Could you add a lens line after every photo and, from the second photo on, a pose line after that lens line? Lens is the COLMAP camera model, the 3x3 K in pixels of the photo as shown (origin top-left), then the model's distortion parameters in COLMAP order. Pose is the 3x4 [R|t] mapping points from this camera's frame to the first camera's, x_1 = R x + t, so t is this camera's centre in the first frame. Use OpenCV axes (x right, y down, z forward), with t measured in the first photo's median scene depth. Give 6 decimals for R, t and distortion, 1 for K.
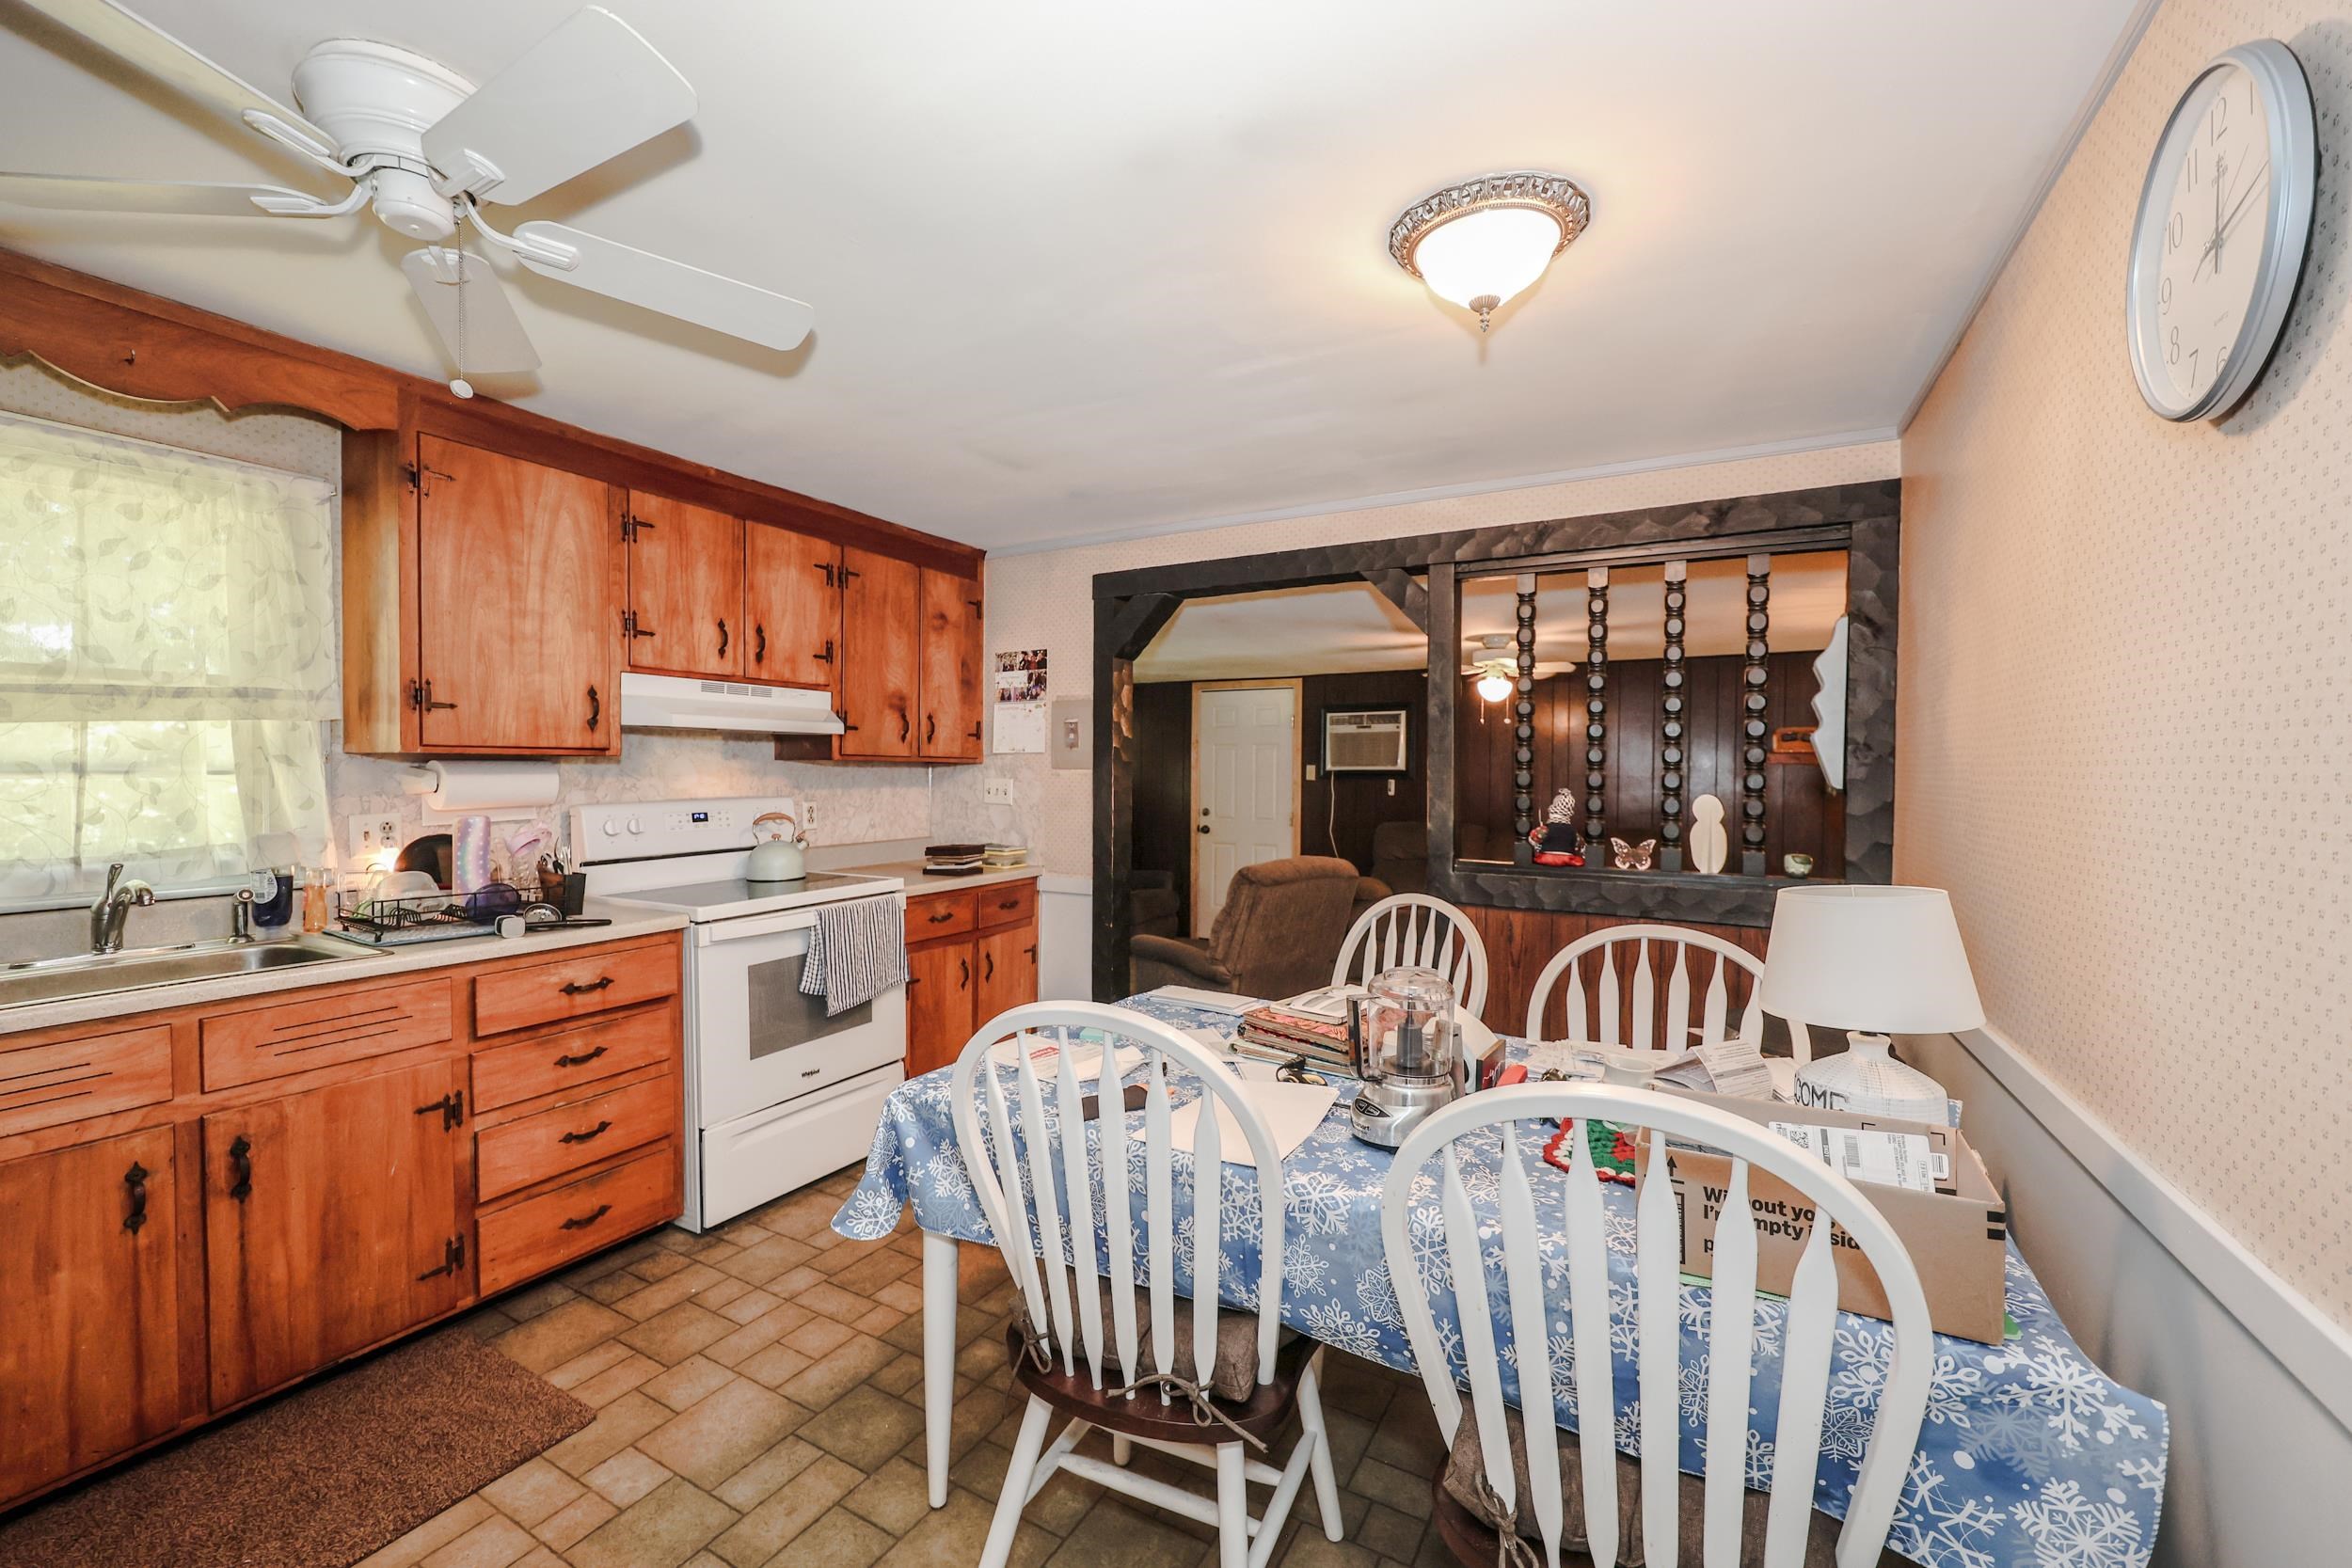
lens RADIAL K [[937.9, 0, 1176.0], [0, 937.9, 784.0], [0, 0, 1]] dist [0.000428, 0.000036]
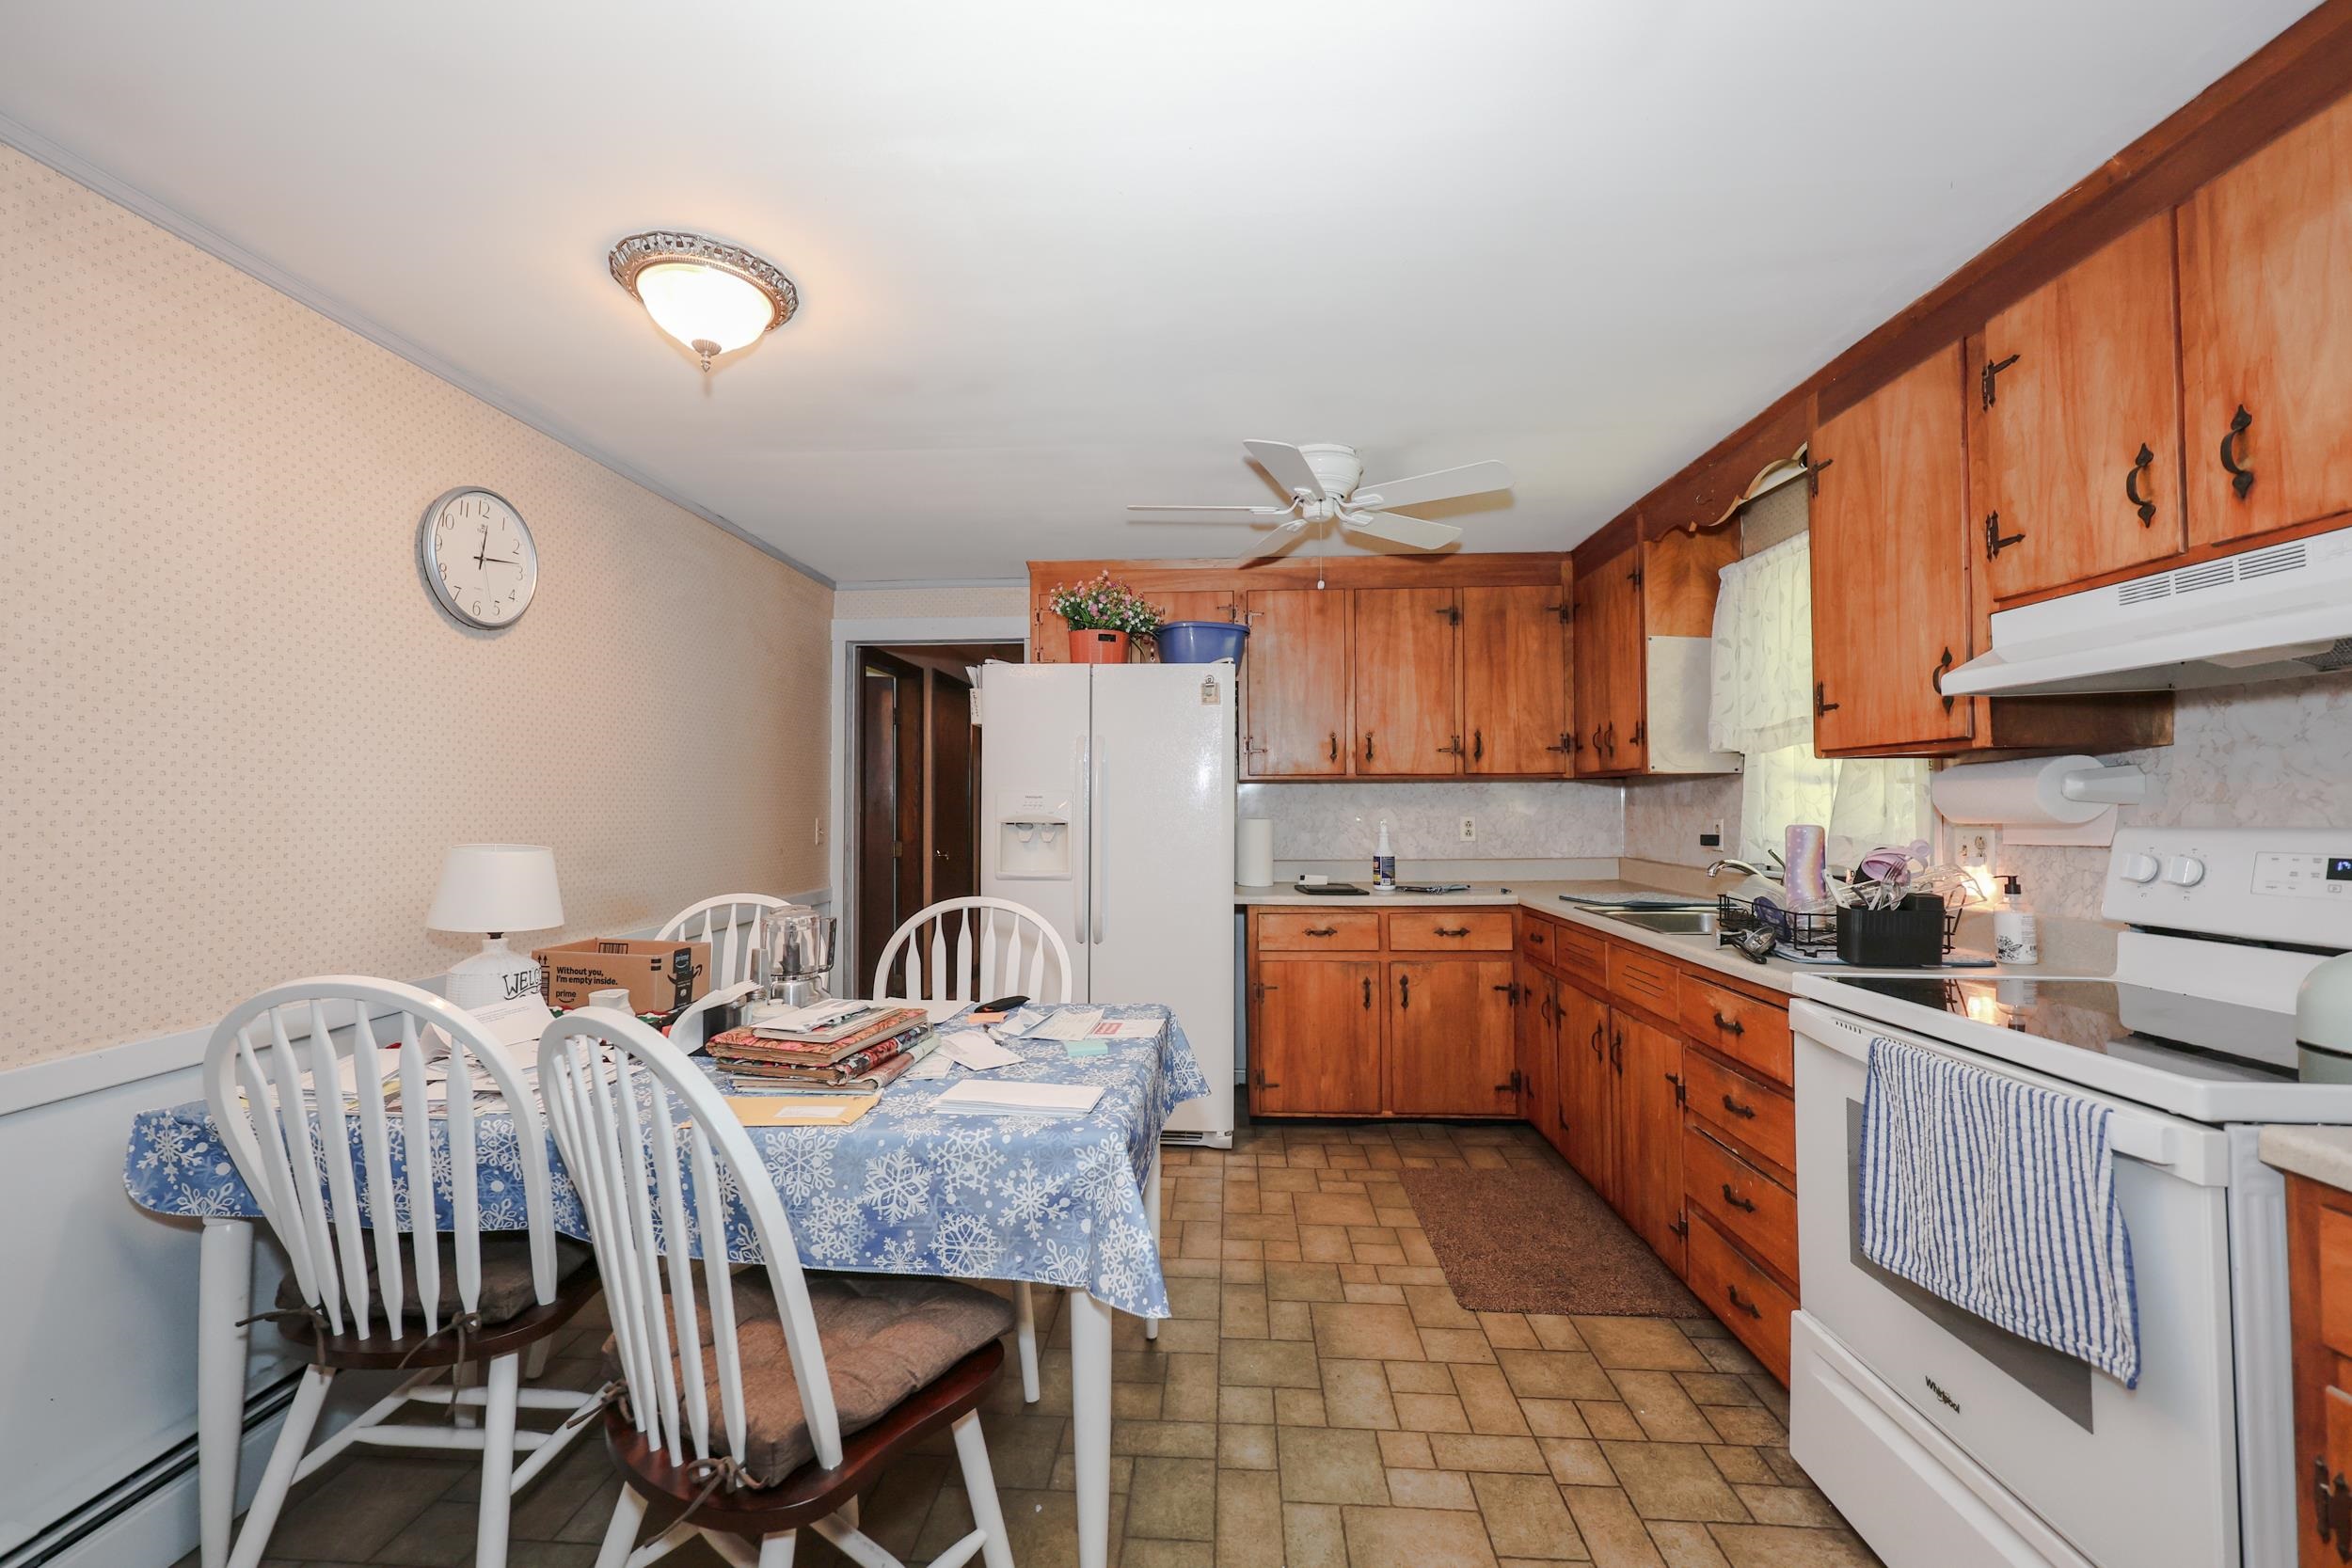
lens RADIAL K [[964.6, 0, 1151.0], [0, 964.6, 777.7], [0, 0, 1]] dist [0.002467, 0.000214]
pose [[-0.908637, -0.018916, -0.417158, 0.157274], [-0.014259, 0.999796, -0.014278, 0.006820], [0.417343, -0.007025, -0.908722, 1.092133]]
